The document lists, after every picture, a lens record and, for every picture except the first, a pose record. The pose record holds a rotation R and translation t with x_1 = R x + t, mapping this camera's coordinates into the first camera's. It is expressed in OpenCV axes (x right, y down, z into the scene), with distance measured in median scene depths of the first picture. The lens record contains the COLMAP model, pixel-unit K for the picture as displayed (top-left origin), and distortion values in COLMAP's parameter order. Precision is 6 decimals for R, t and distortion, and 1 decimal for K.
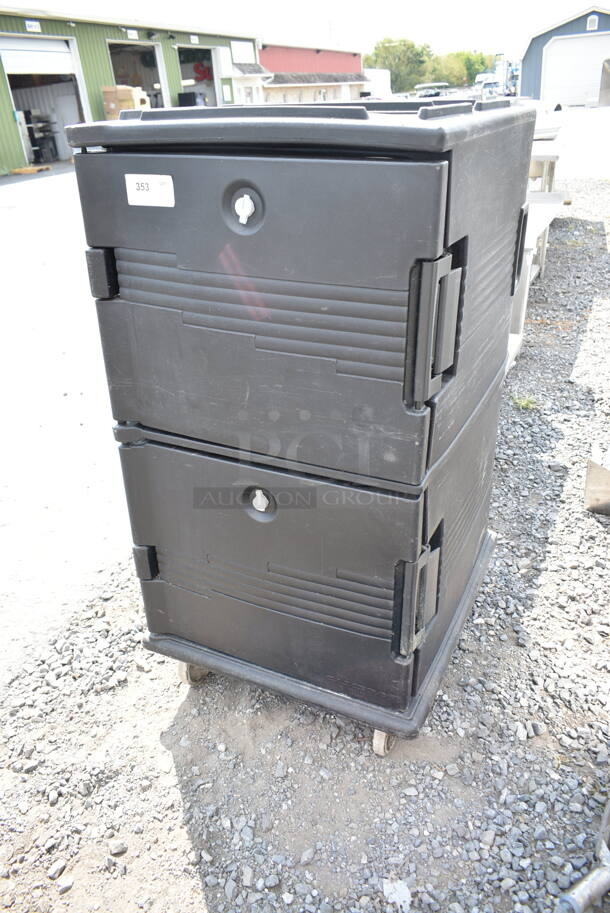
lens RADIAL K [[686.9, 0, 305.0], [0, 686.9, 457.4], [0, 0, 1]] dist [-0.013250, -0.003609]
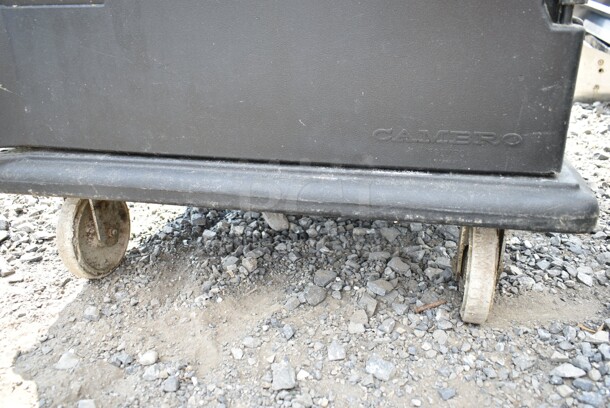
lens RADIAL K [[512.6, 0, 308.8], [0, 512.6, 203.3], [0, 0, 1]] dist [-0.013763, -0.000278]
pose [[0.980659, -0.072260, 0.181896, -0.068404], [0.090308, 0.991565, -0.092970, 0.355251], [-0.173643, 0.107599, 0.978913, 0.615040]]
